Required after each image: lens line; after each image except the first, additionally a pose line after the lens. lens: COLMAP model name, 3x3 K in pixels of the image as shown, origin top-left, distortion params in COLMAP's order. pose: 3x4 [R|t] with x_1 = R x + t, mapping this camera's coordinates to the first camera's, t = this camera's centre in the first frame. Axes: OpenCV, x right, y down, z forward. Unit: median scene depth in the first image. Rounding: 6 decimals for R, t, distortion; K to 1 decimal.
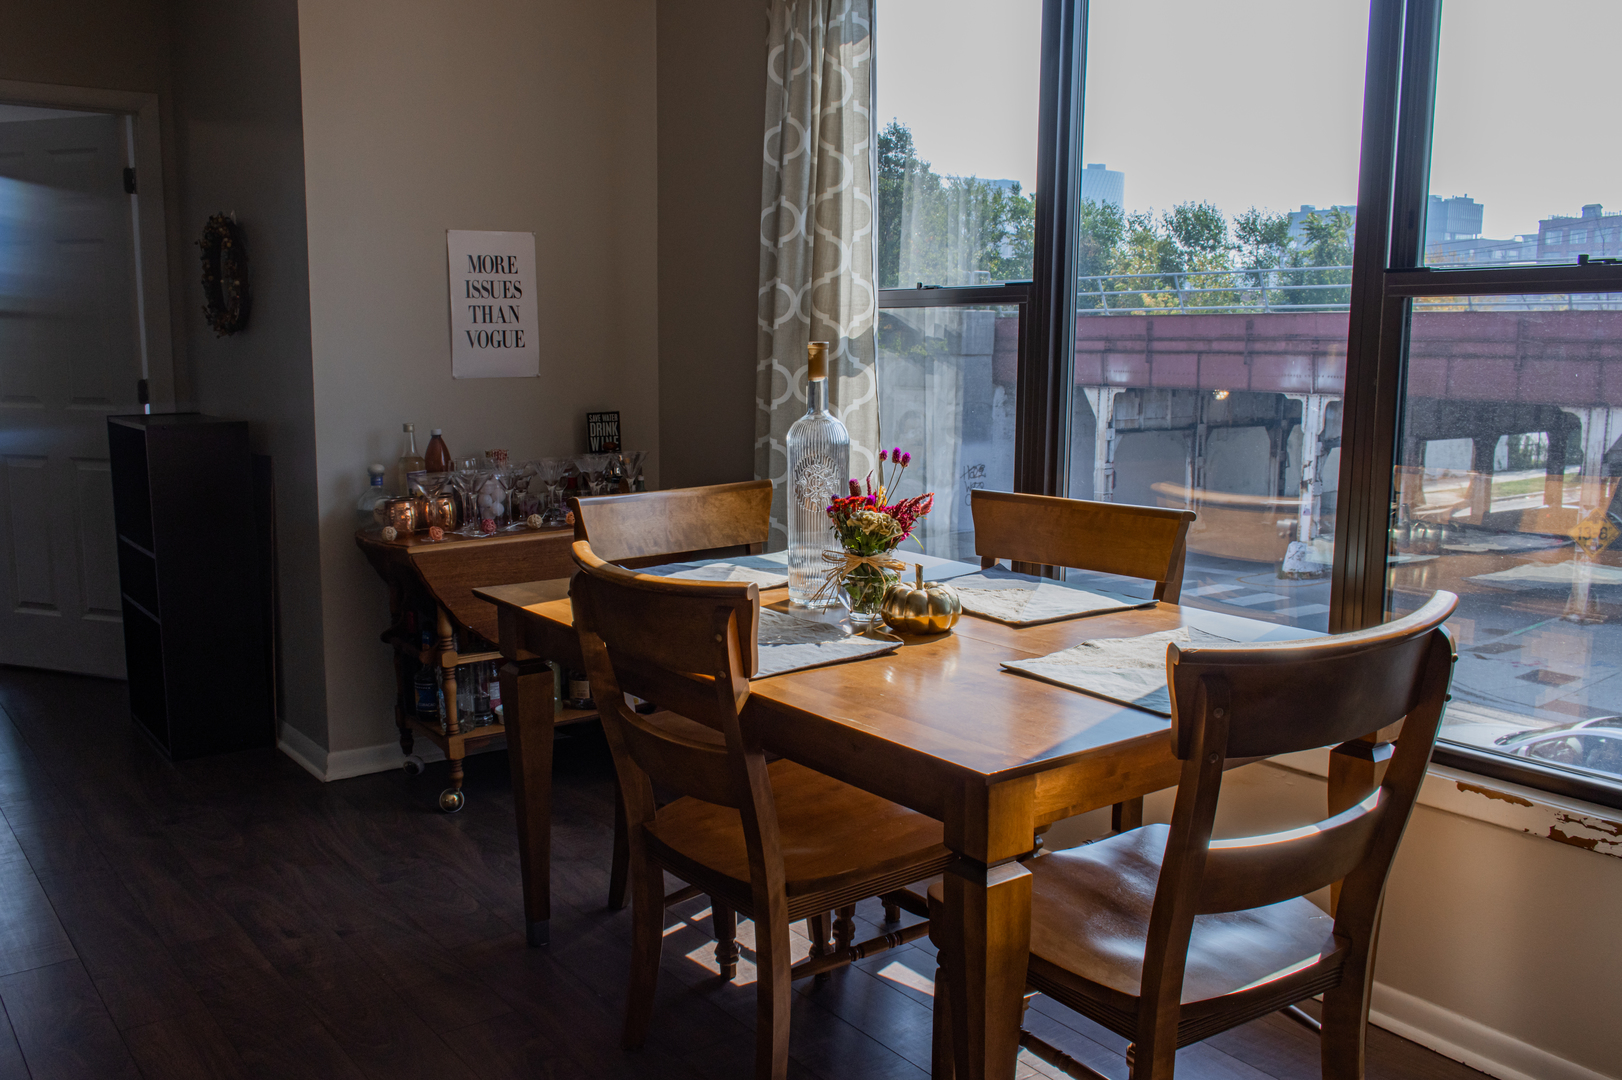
lens RADIAL K [[1467.9, 0, 813.7], [0, 1467.9, 541.3], [0, 0, 1]] dist [-0.033952, 0.015147]
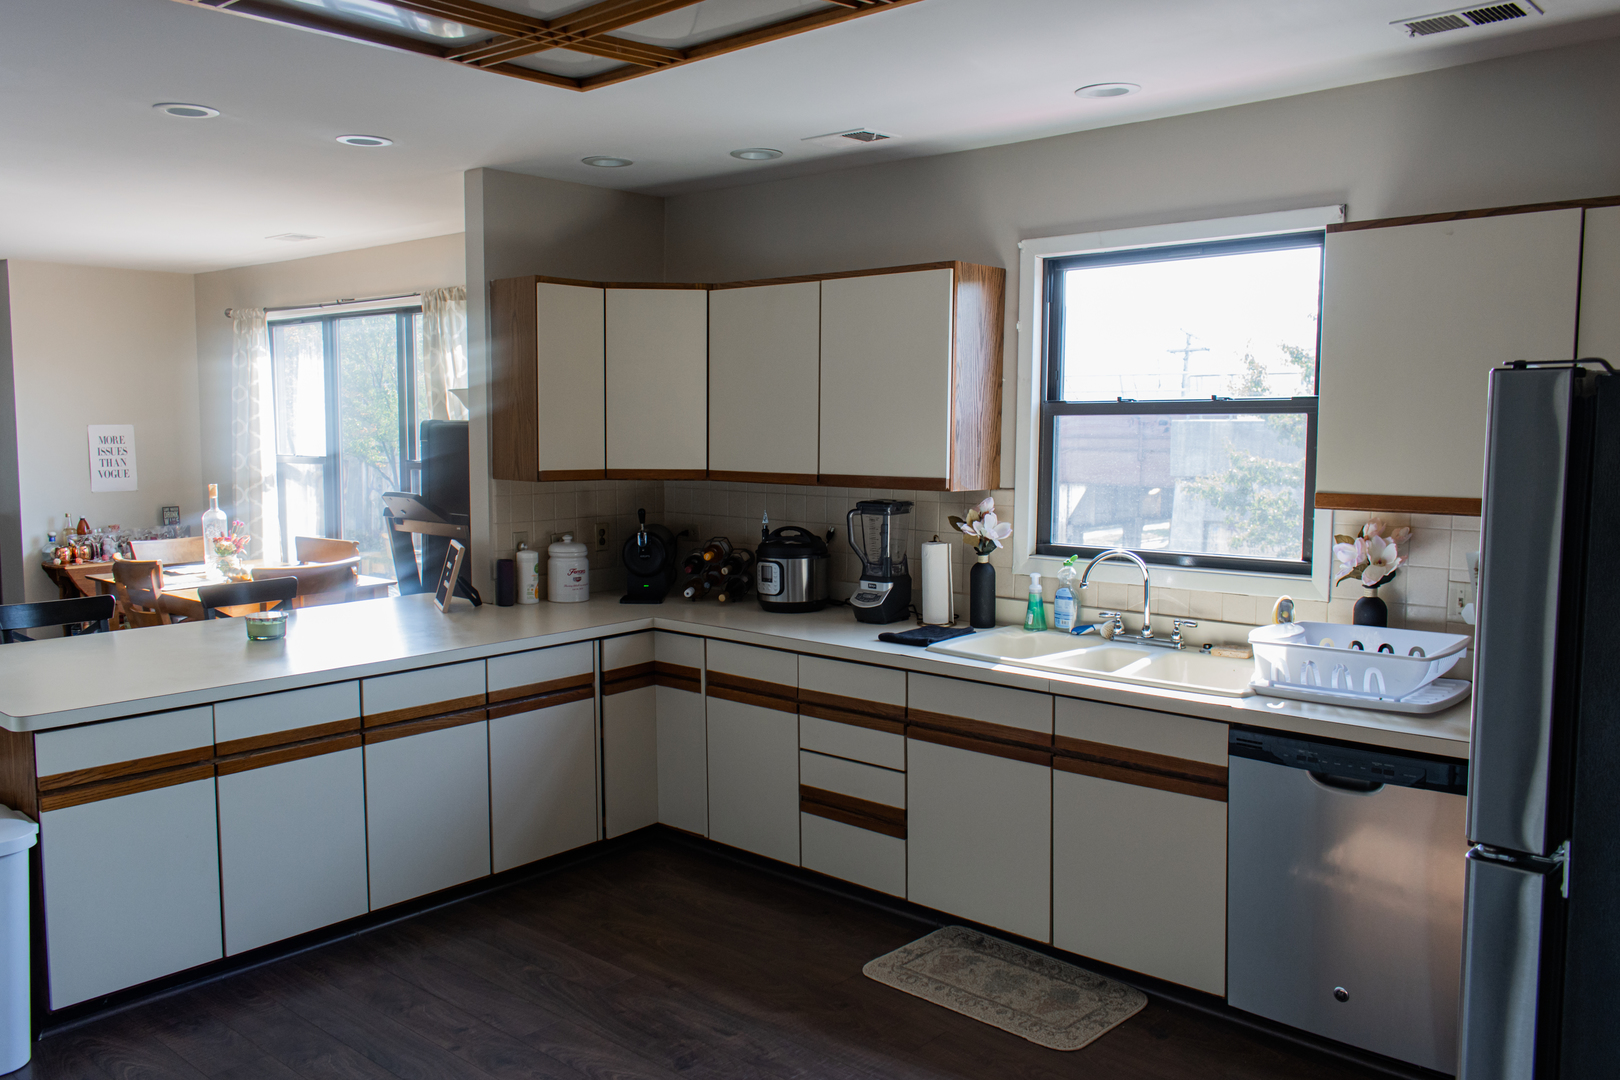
lens RADIAL K [[1334.8, 0, 818.5], [0, 1334.8, 540.5], [0, 0, 1]] dist [0.007817, 0.005936]
pose [[0.979151, -0.017475, 0.202381, 0.426259], [0.027352, 0.998562, -0.046108, 0.085559], [-0.201284, 0.050683, 0.978221, -1.214007]]
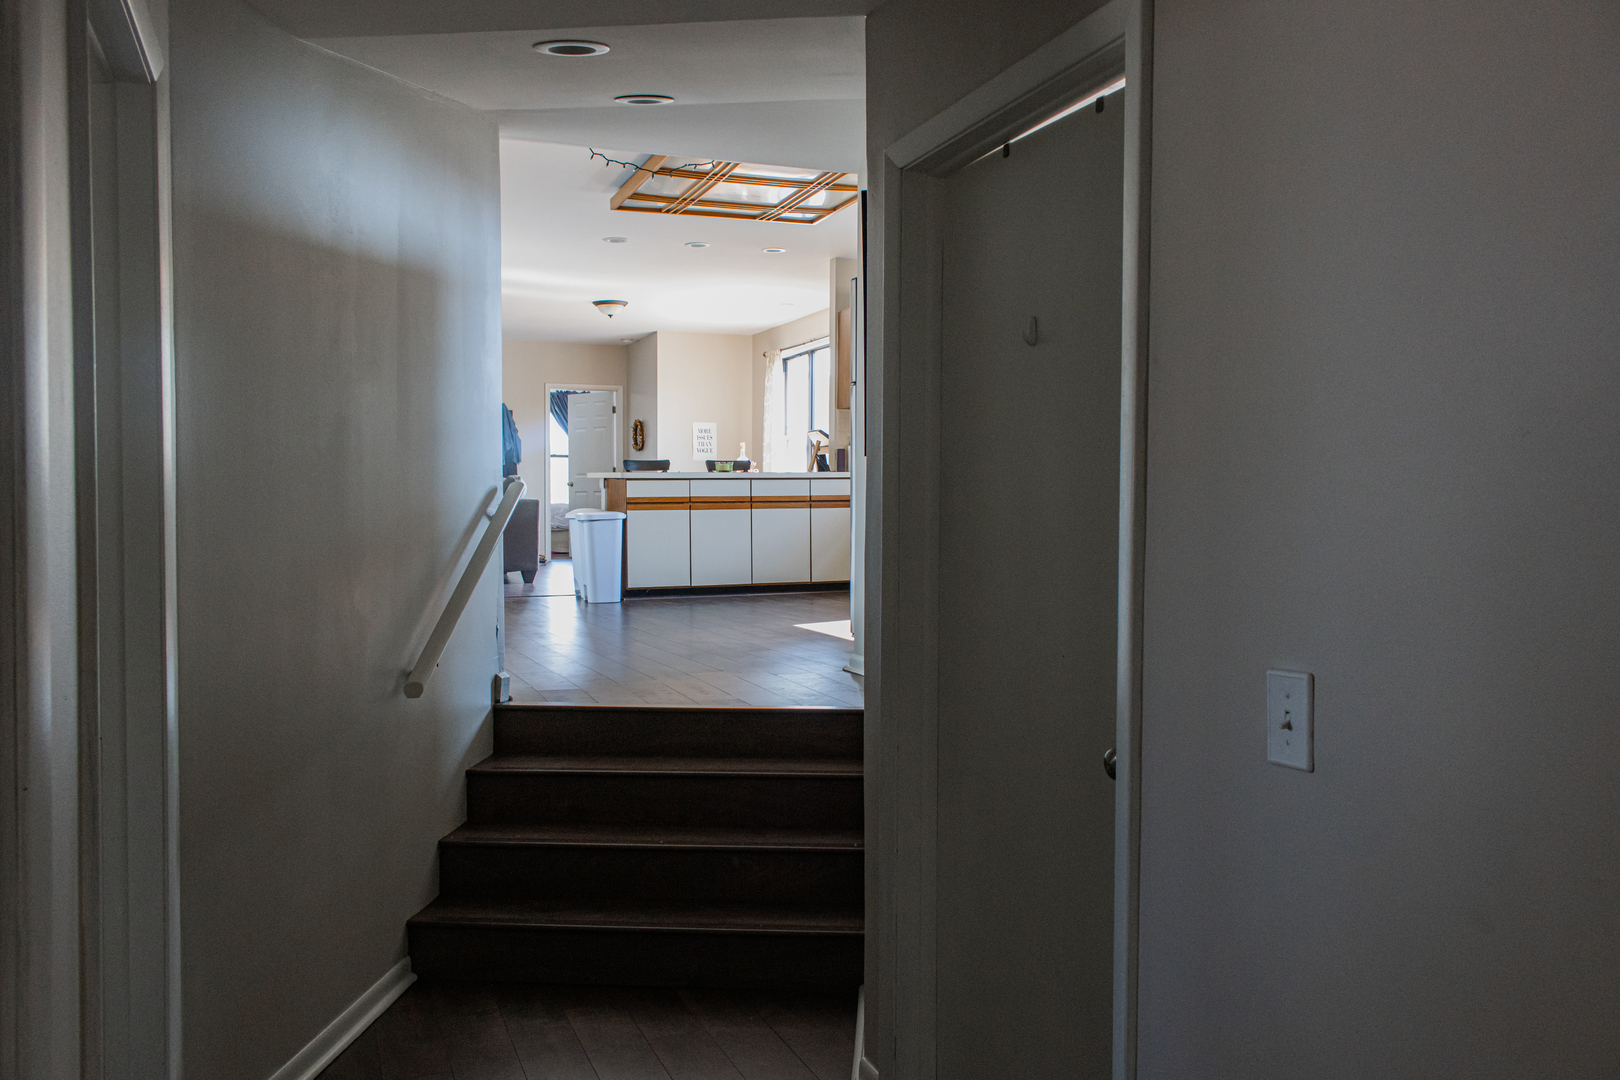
lens RADIAL K [[1334.8, 0, 812.8], [0, 1334.8, 540.2], [0, 0, 1]] dist [0.007817, 0.005936]
pose [[0.967640, 0.006441, -0.252253, 0.972905], [-0.035172, 0.993358, -0.109558, 0.483947], [0.249871, 0.114885, 0.961439, -2.335094]]
